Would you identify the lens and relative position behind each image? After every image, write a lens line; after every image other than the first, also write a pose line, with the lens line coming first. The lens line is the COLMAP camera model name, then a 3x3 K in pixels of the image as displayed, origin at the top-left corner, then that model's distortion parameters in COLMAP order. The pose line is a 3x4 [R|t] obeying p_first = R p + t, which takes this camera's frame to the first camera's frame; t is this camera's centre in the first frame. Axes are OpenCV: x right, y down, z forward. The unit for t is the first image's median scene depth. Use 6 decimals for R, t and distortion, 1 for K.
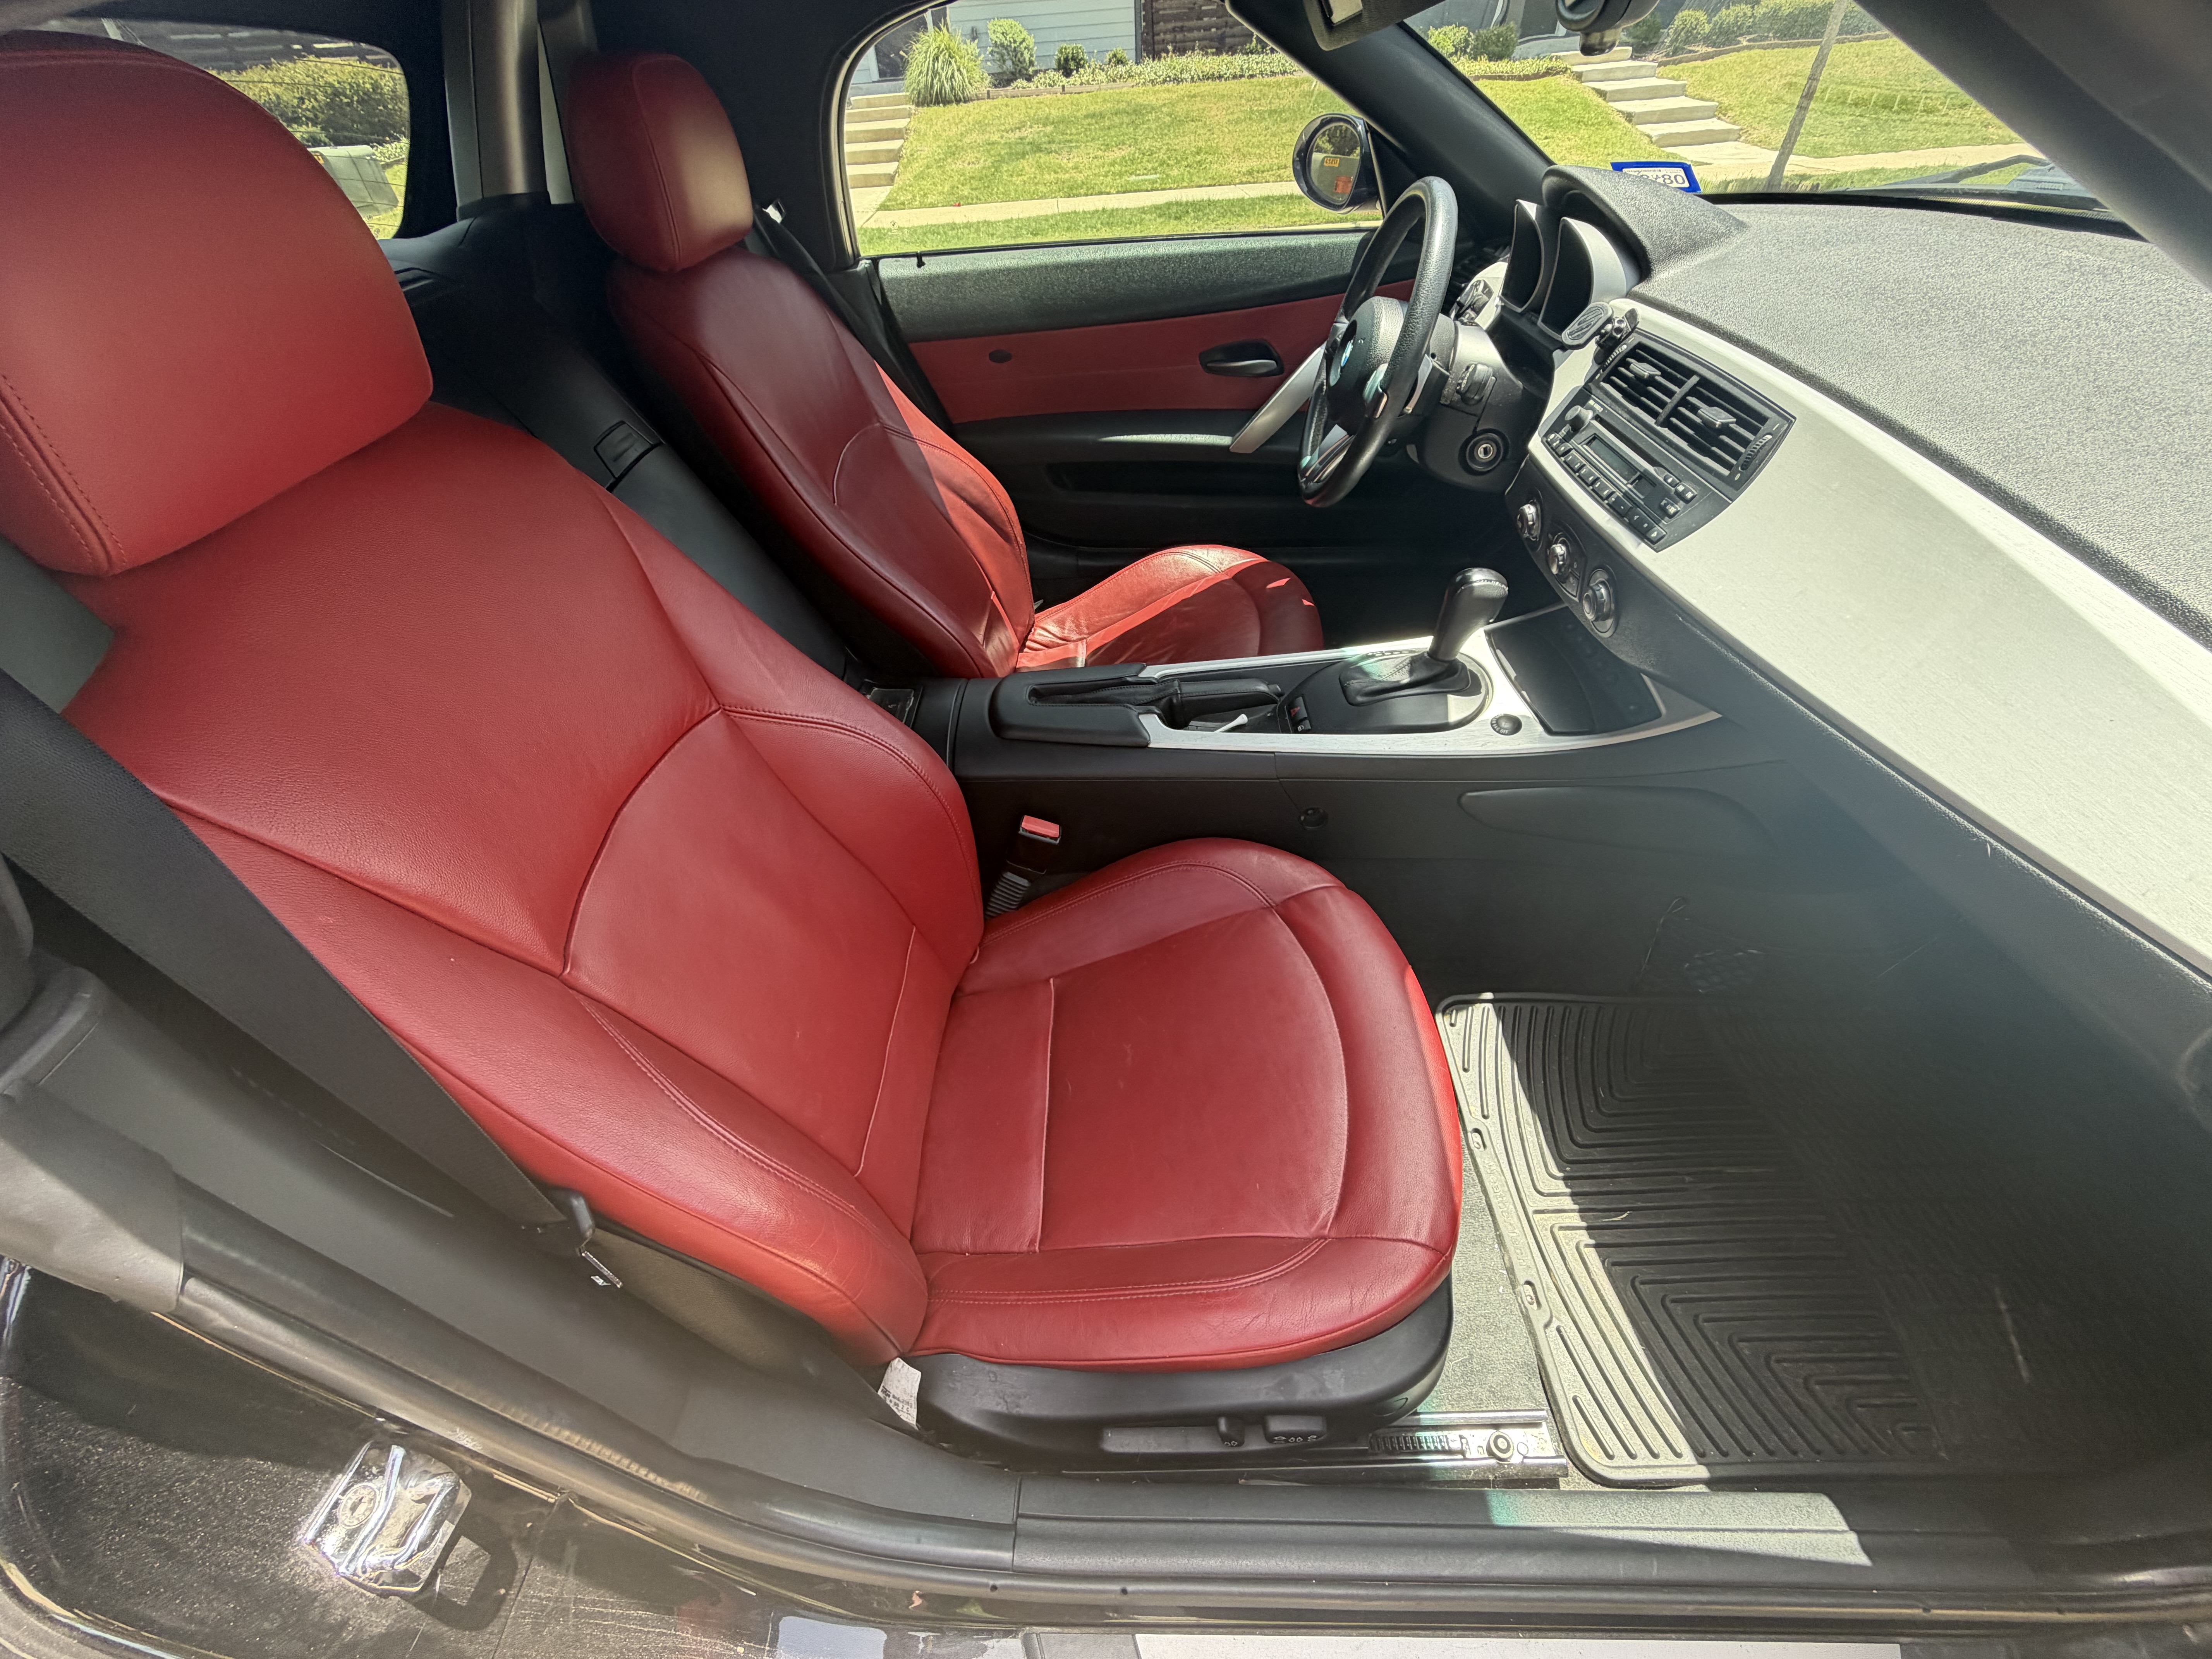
lens RADIAL K [[882.2, 0, 1095.4], [0, 882.2, 831.5], [0, 0, 1]] dist [-0.000192, -0.000296]
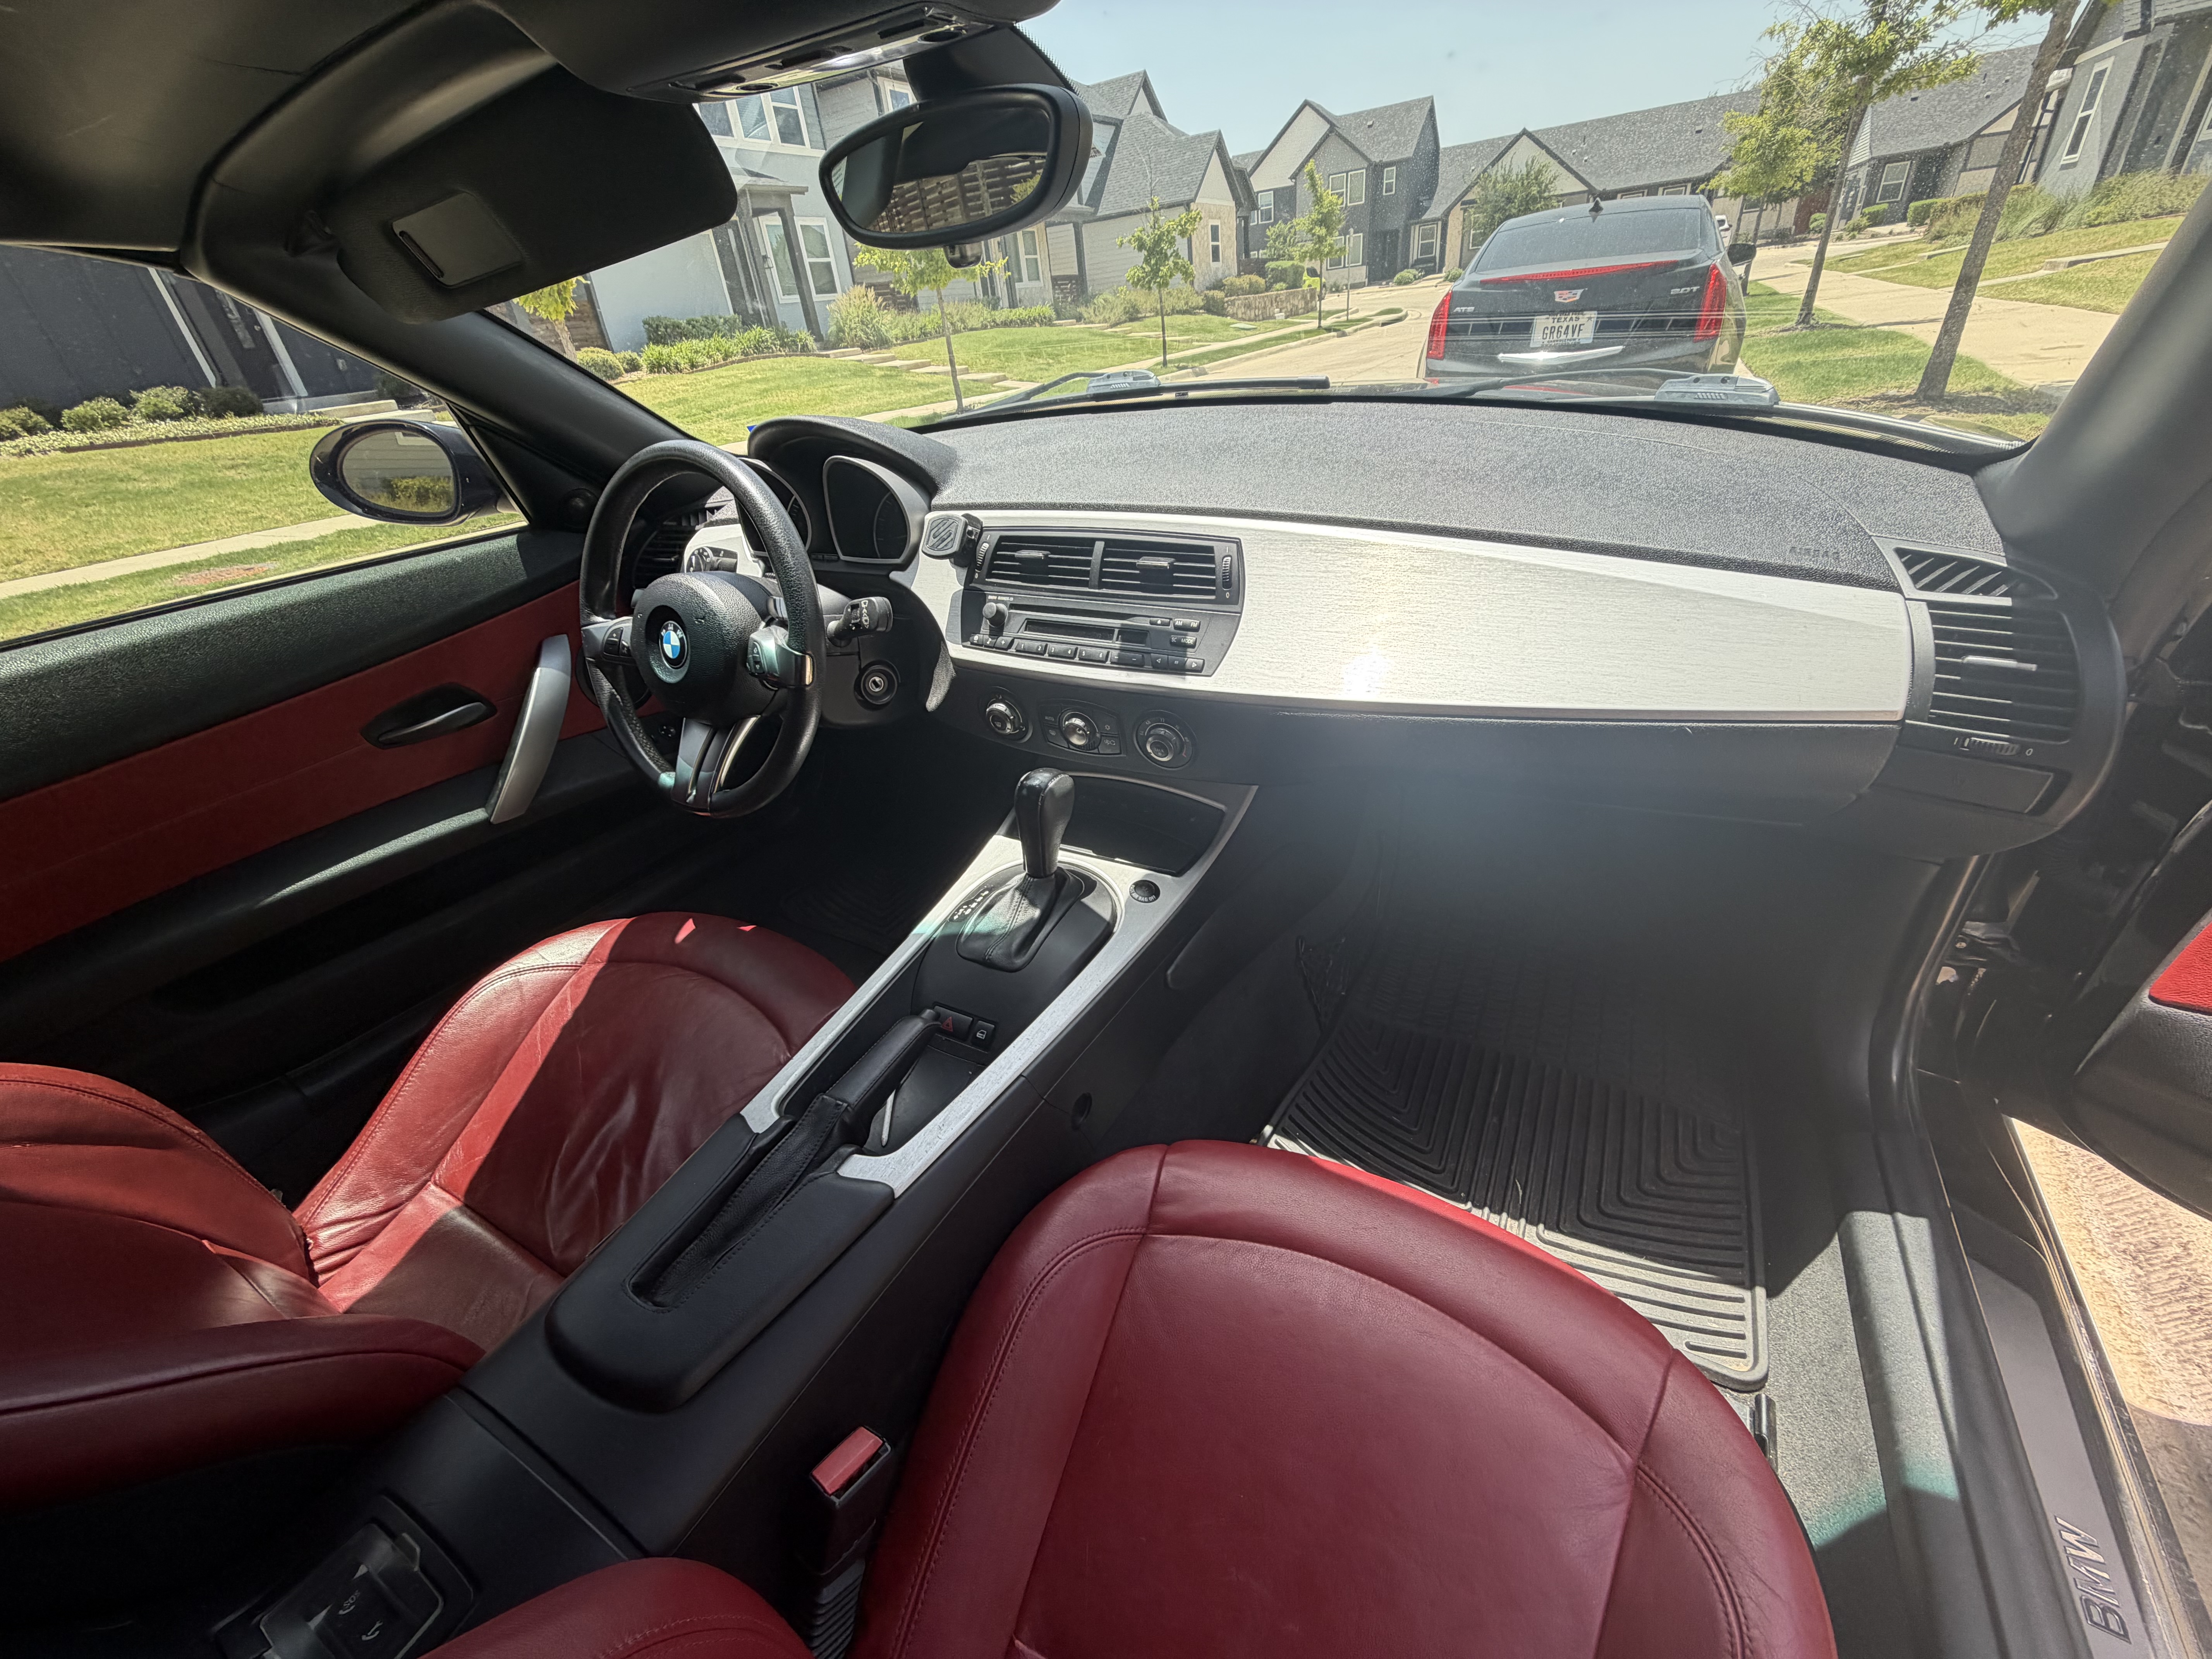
lens RADIAL K [[882.2, 0, 1095.4], [0, 882.2, 831.5], [0, 0, 1]] dist [-0.000192, -0.000296]
pose [[0.475050, -0.435737, 0.764500, -0.246950], [0.628254, 0.776265, 0.052054, -0.248510], [-0.616137, 0.455572, 0.642518, 0.390811]]
